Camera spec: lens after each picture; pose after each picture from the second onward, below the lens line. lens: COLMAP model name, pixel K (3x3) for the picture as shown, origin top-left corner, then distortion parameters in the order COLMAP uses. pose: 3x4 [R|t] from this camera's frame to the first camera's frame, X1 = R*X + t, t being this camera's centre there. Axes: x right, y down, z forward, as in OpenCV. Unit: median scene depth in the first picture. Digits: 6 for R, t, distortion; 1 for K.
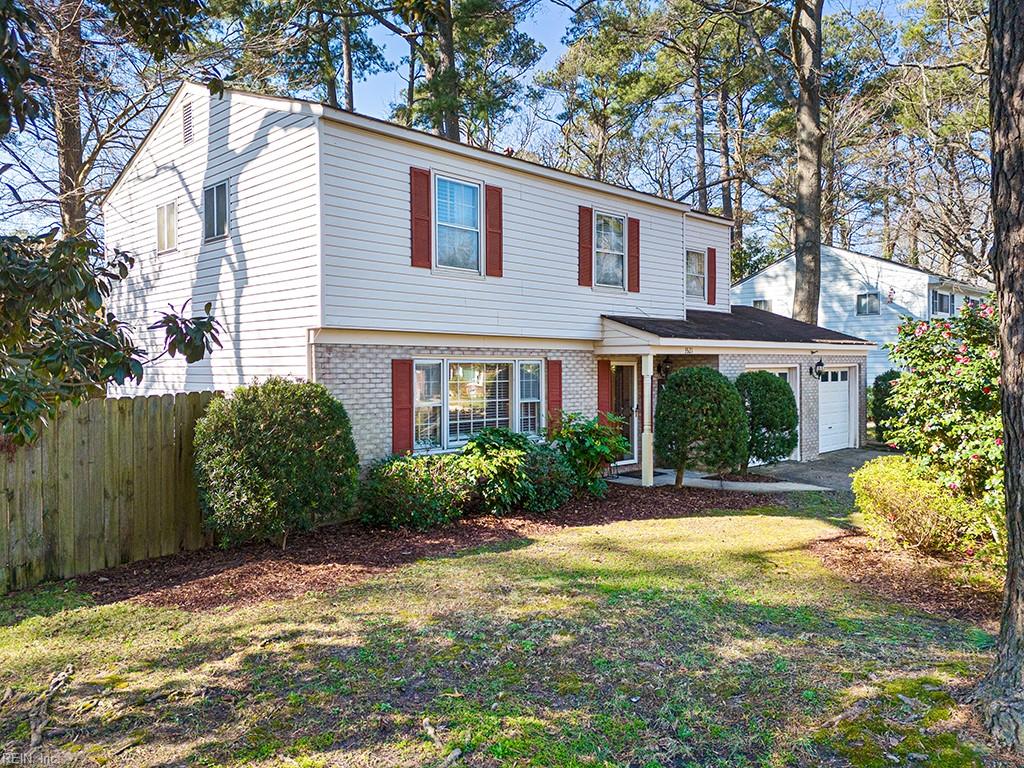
lens RADIAL K [[766.0, 0, 512.0], [0, 766.0, 379.7], [0, 0, 1]] dist [0.008732, 0.000442]
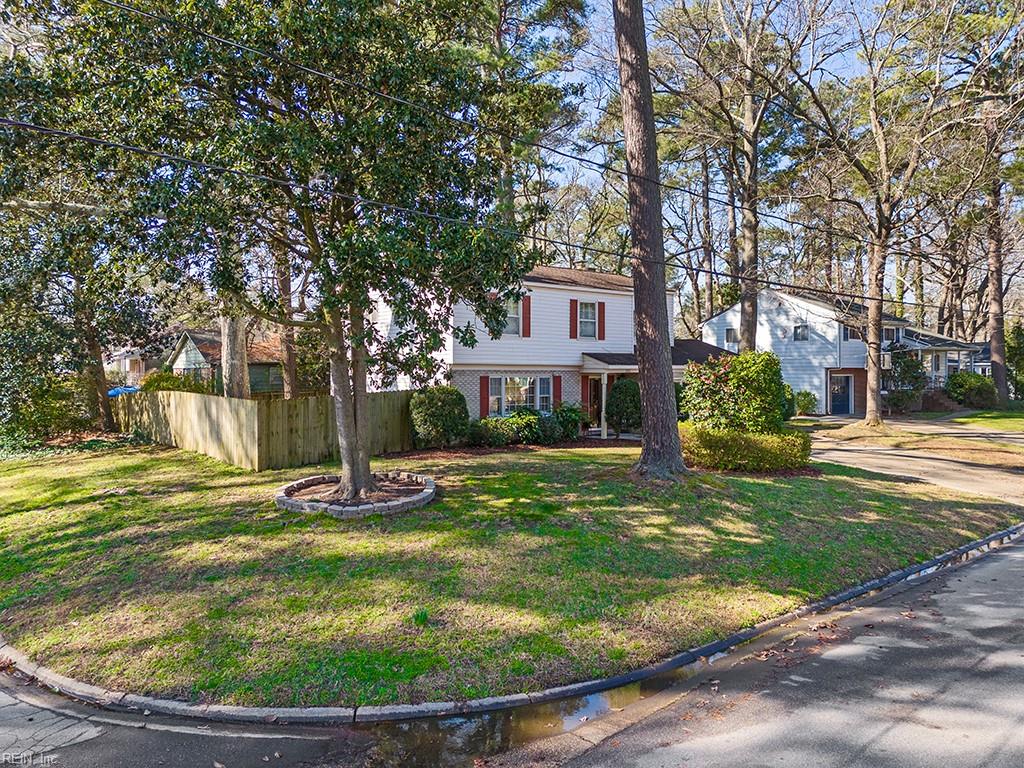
lens RADIAL K [[766.0, 0, 511.3], [0, 766.0, 383.0], [0, 0, 1]] dist [0.008732, 0.000442]
pose [[0.996874, 0.004100, -0.078897, 0.092706], [-0.004185, 0.999991, -0.000912, -0.004047], [0.078893, 0.001240, 0.996882, -1.014506]]
